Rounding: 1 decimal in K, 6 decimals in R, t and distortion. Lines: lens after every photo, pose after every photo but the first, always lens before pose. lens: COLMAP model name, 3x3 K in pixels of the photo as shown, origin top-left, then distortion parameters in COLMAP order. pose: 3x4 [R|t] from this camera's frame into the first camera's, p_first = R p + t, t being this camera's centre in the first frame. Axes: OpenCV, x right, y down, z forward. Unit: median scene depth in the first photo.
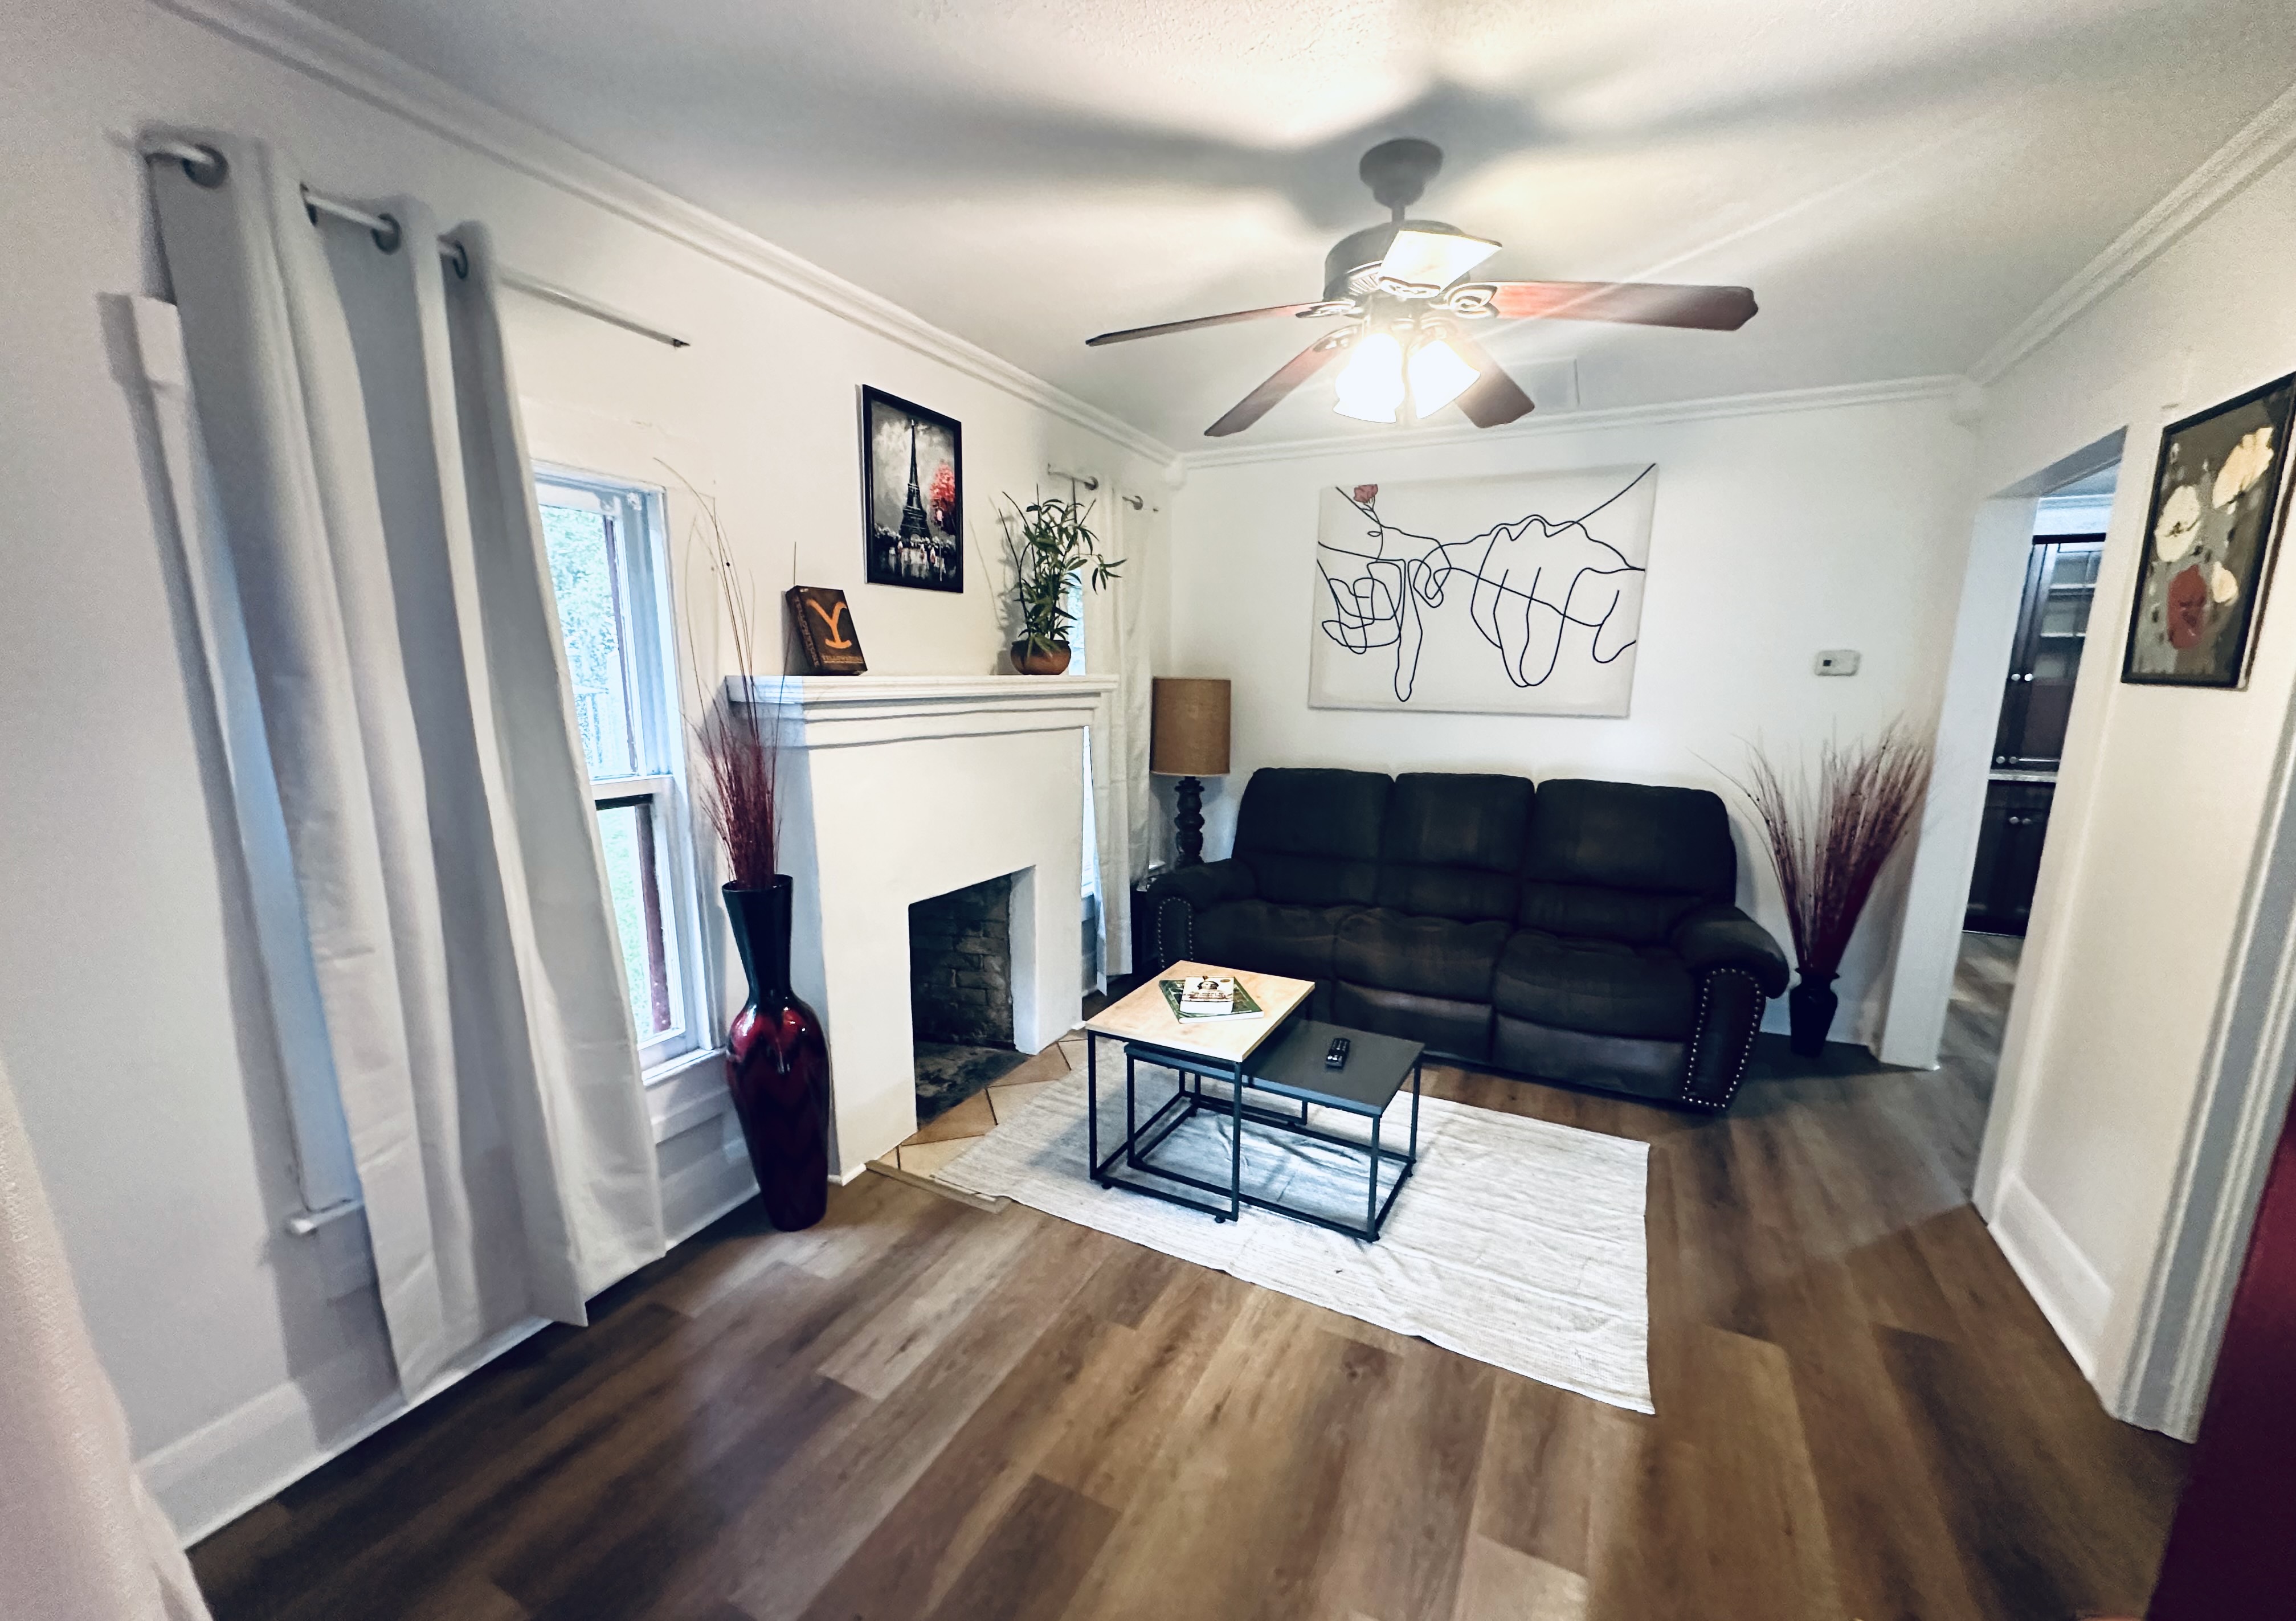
lens RADIAL K [[917.0, 0, 1147.8], [0, 917.0, 859.5], [0, 0, 1]] dist [0.000318, 0.000043]
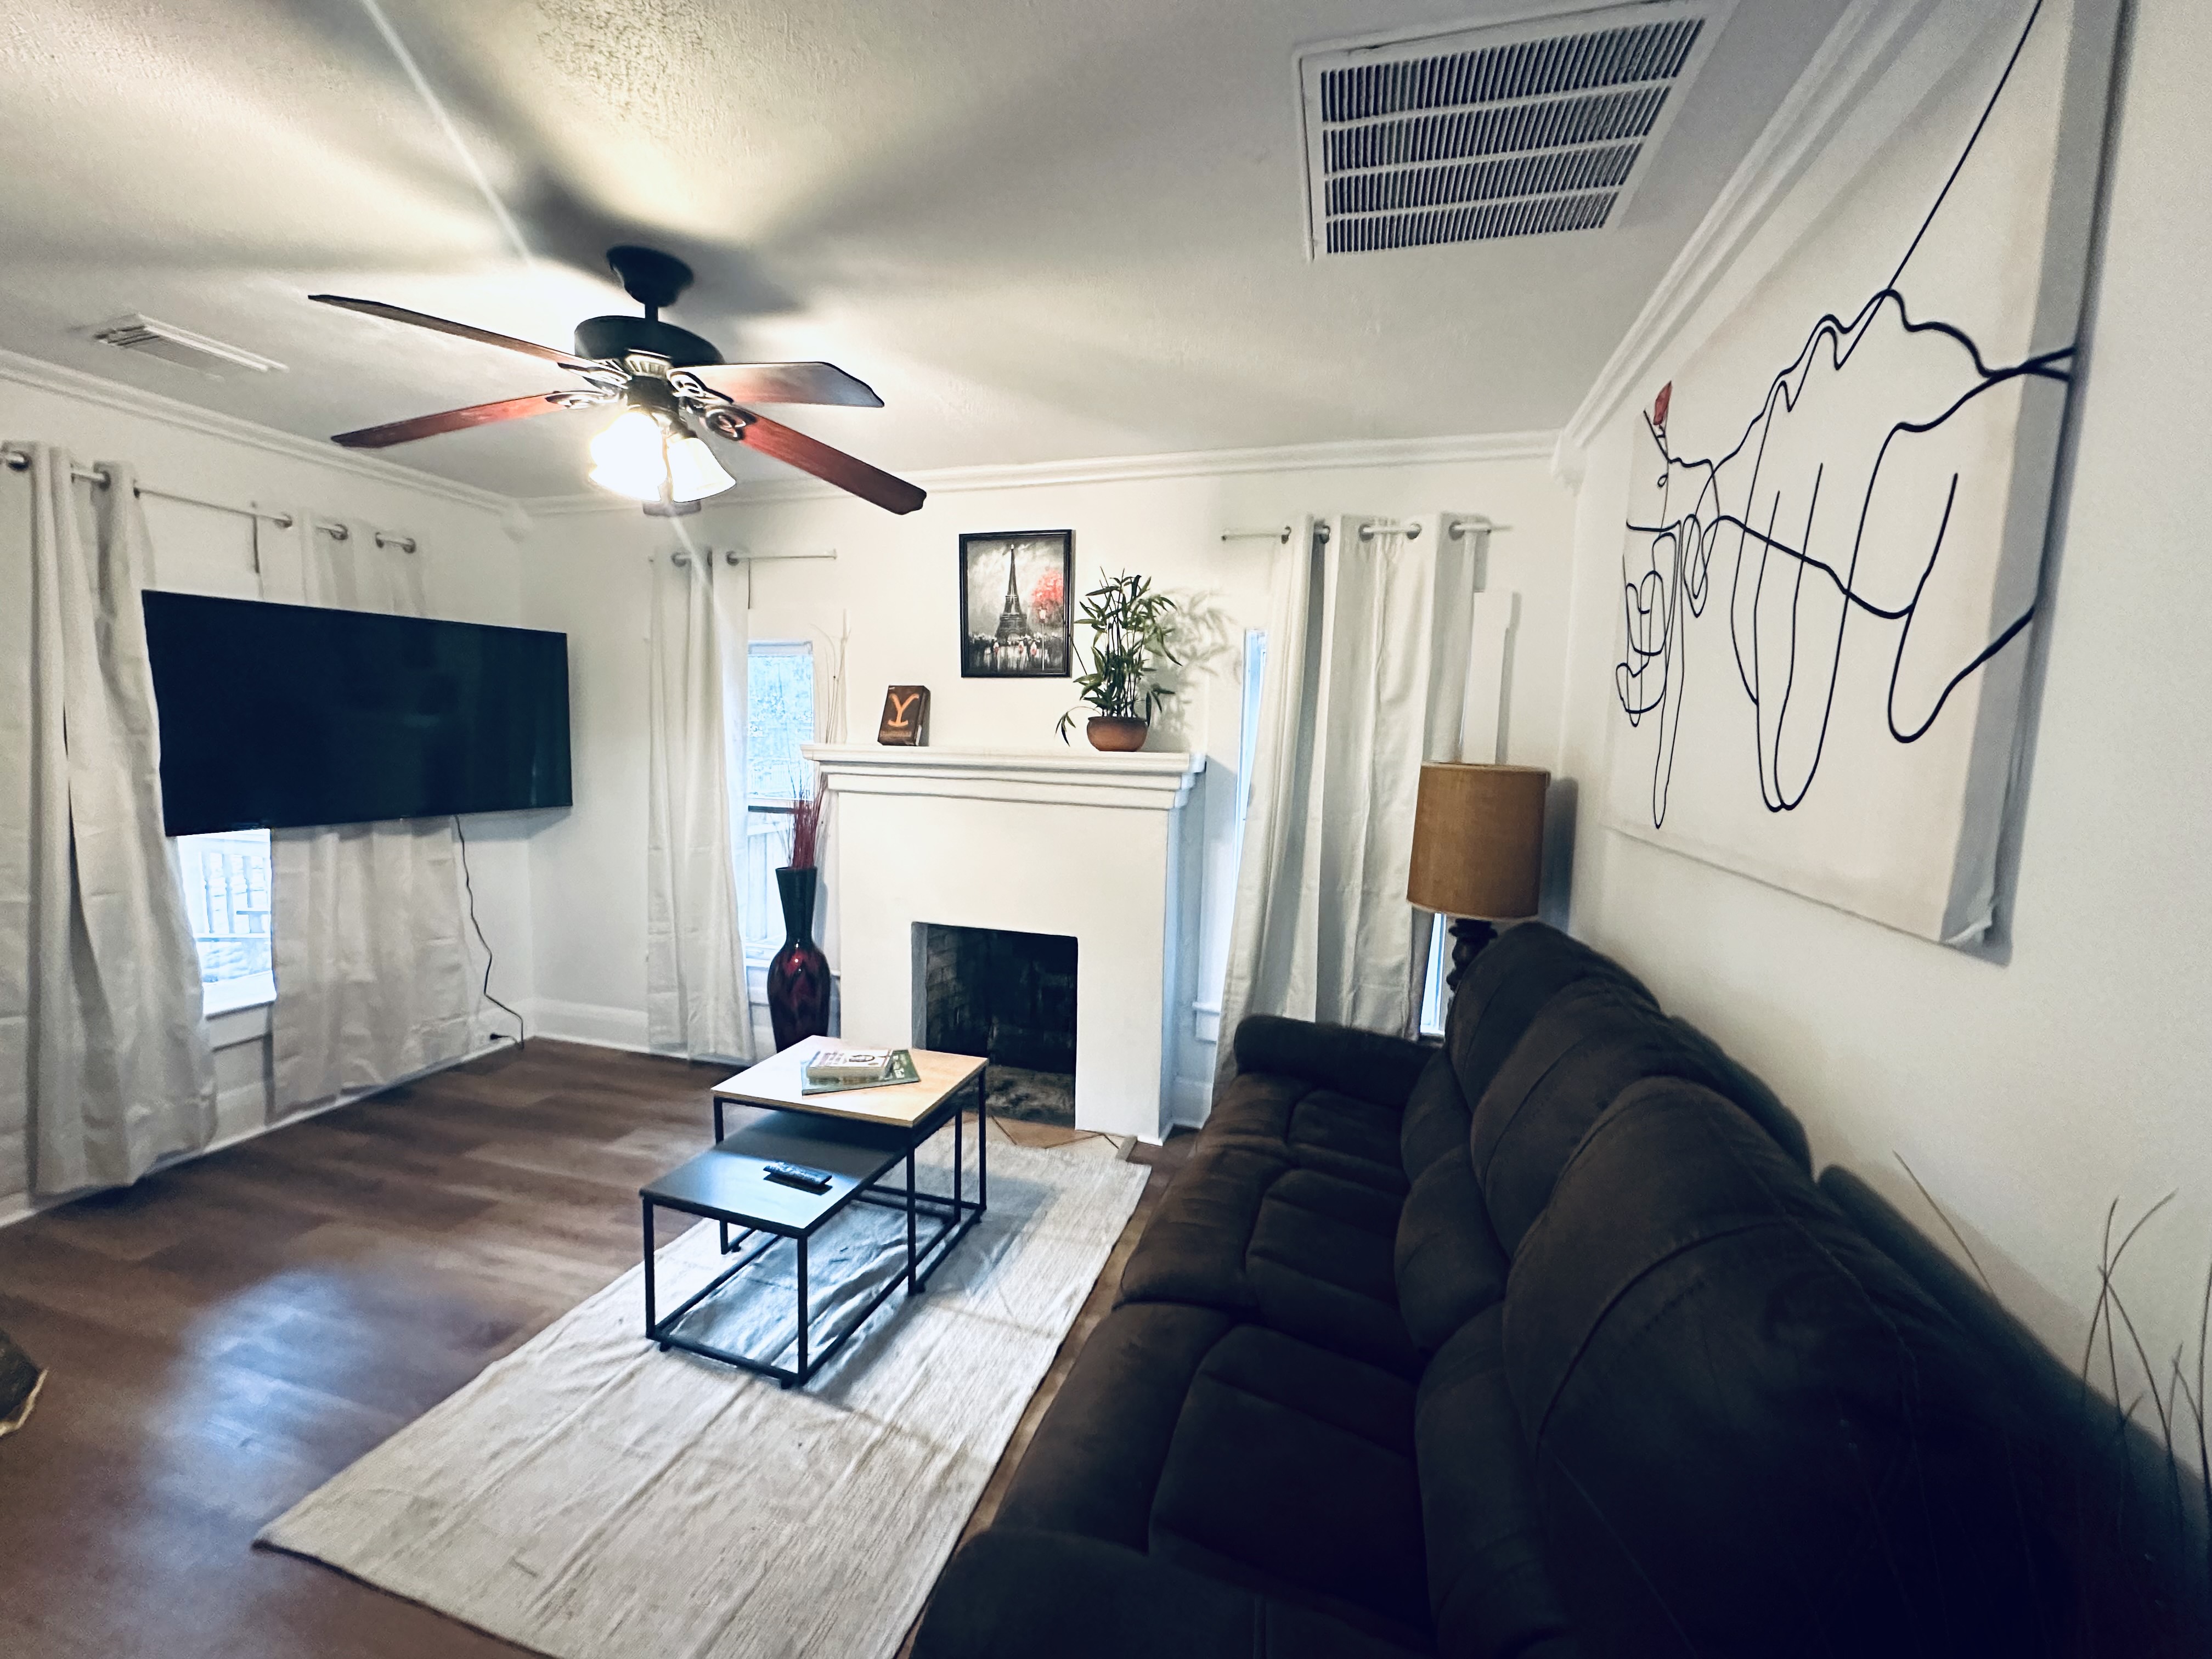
lens RADIAL K [[876.5, 0, 1106.0], [0, 876.5, 829.5], [0, 0, 1]] dist [-0.001619, -0.000437]
pose [[0.184778, 0.098226, -0.977859, 0.905379], [-0.219370, 0.974011, 0.056387, -0.189862], [0.957984, 0.204094, 0.201524, 0.910385]]
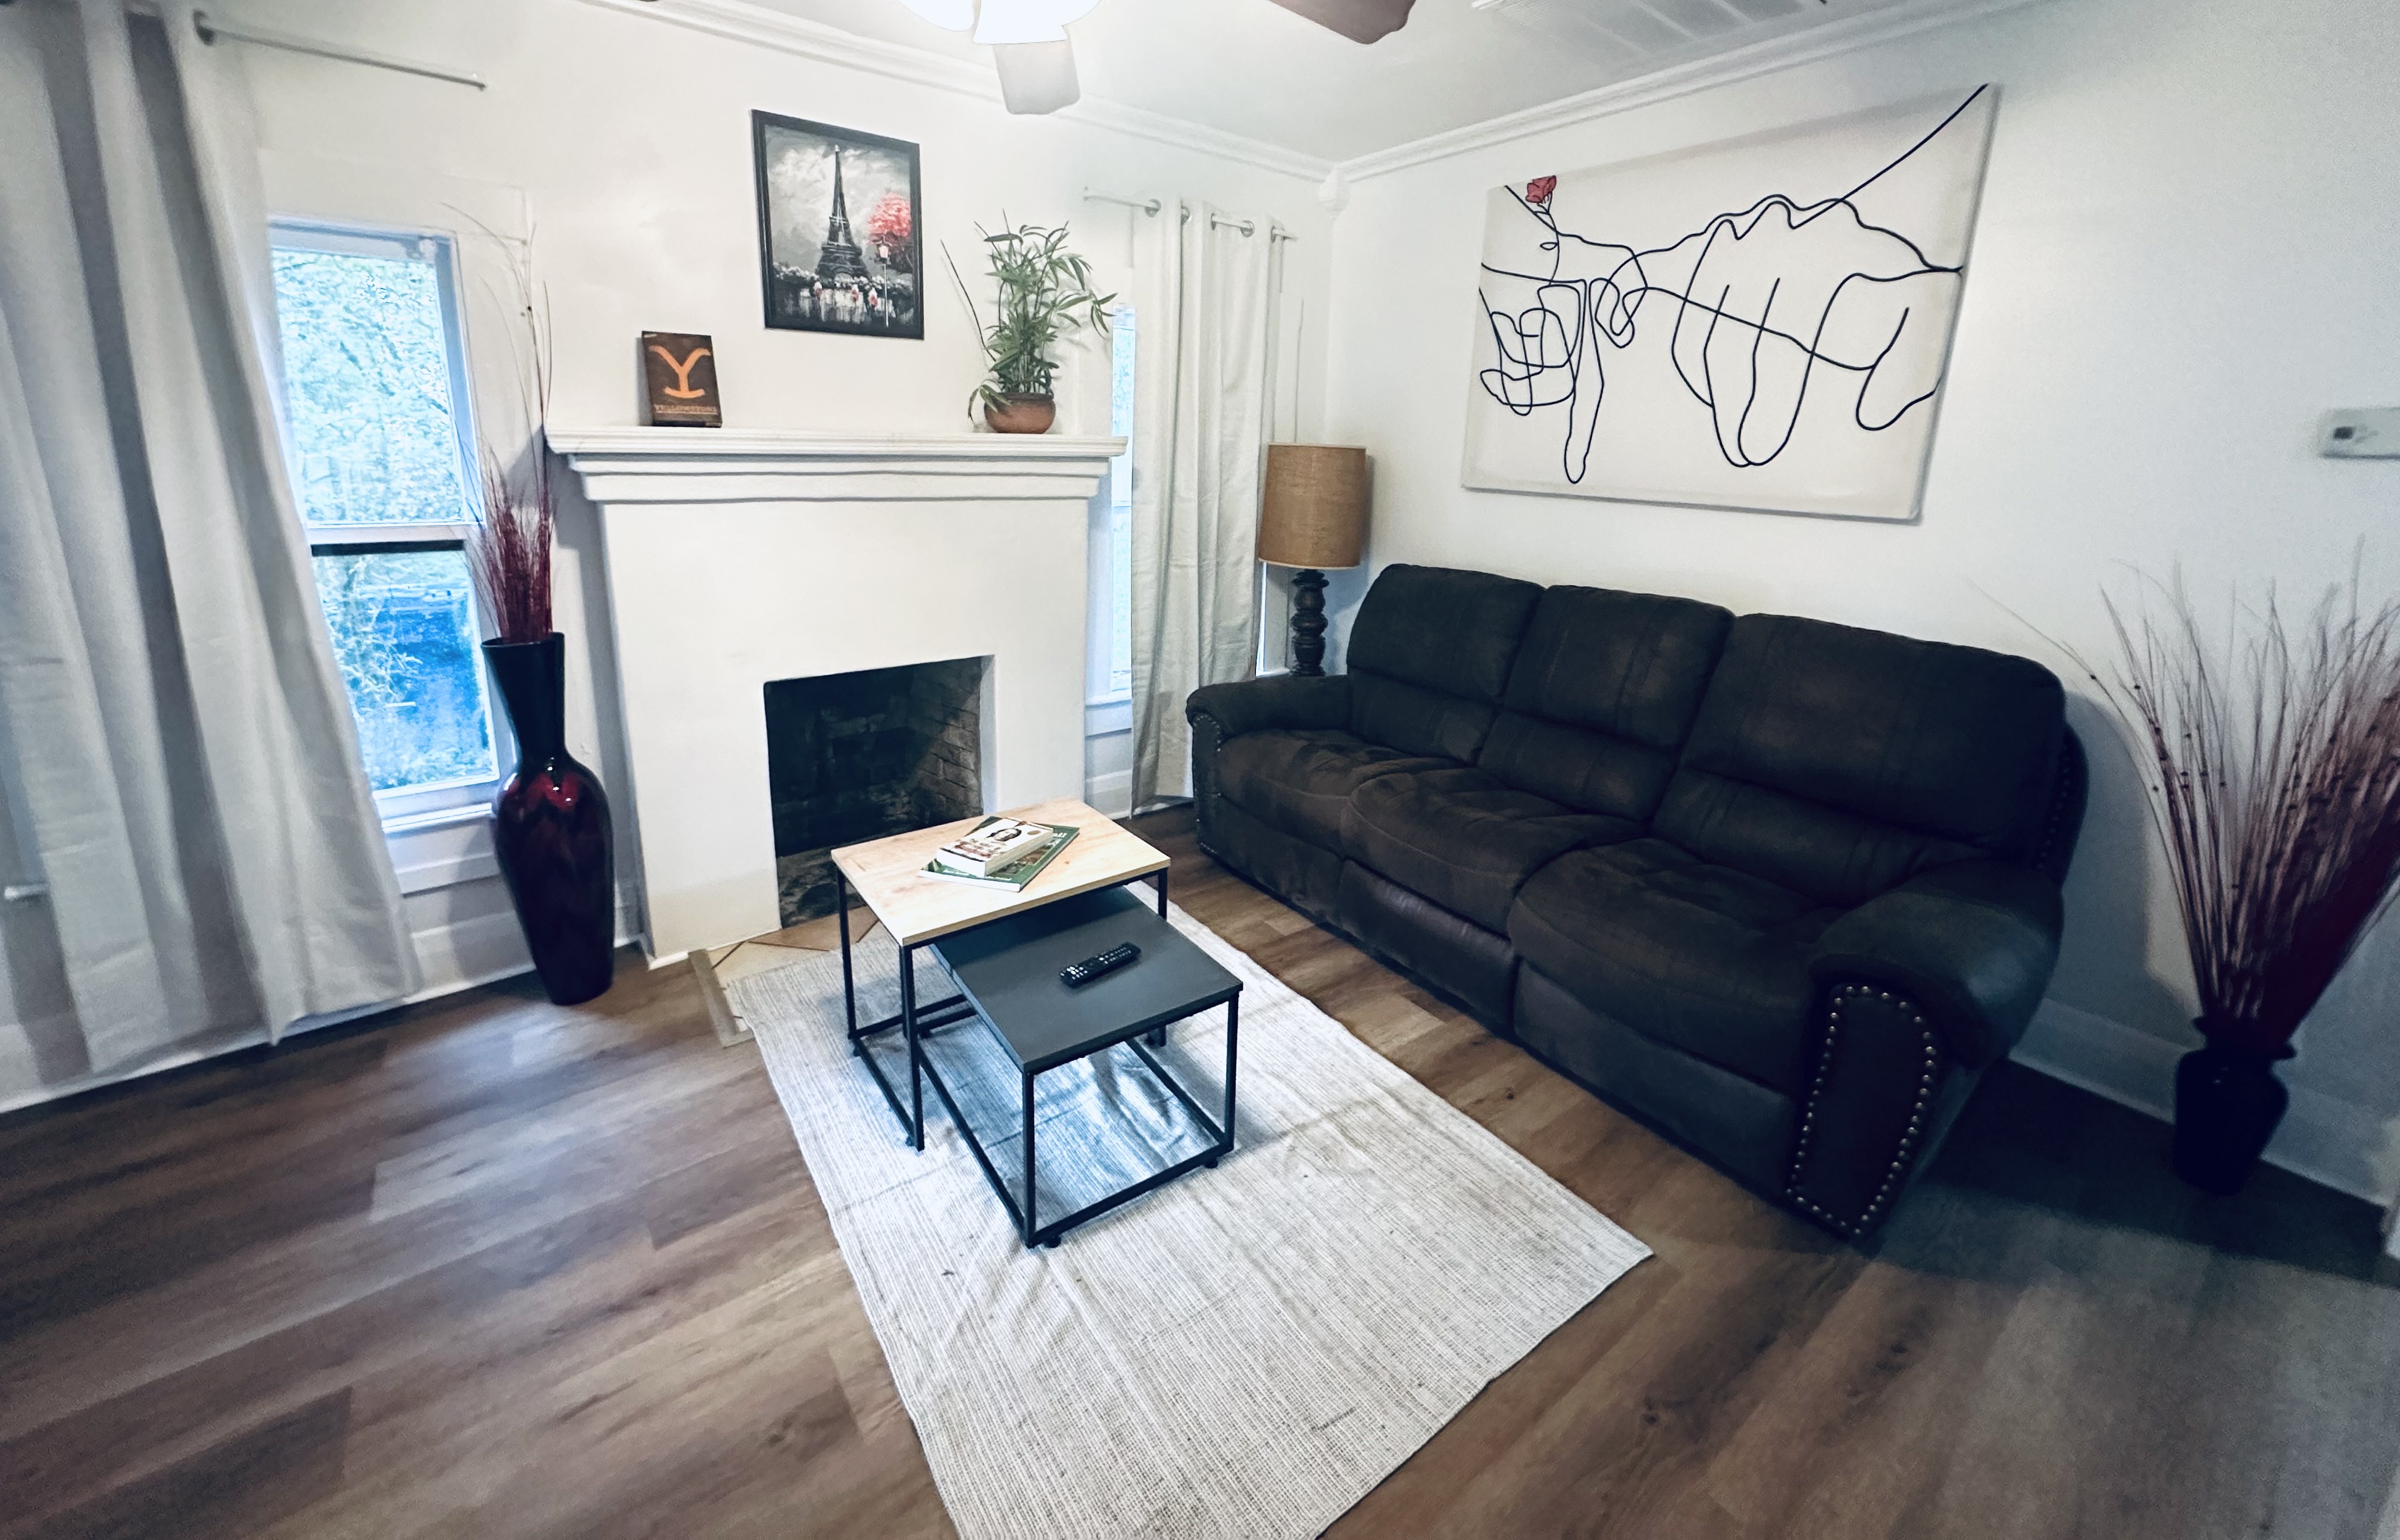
lens RADIAL K [[954.3, 0, 1200.0], [0, 954.3, 639.8], [0, 0, 1]] dist [-0.000424, 0.000020]
pose [[0.895713, 0.106705, -0.431639, 0.488159], [-0.106756, 0.993991, 0.024189, -0.056445], [0.431626, 0.024413, 0.901722, 0.307686]]
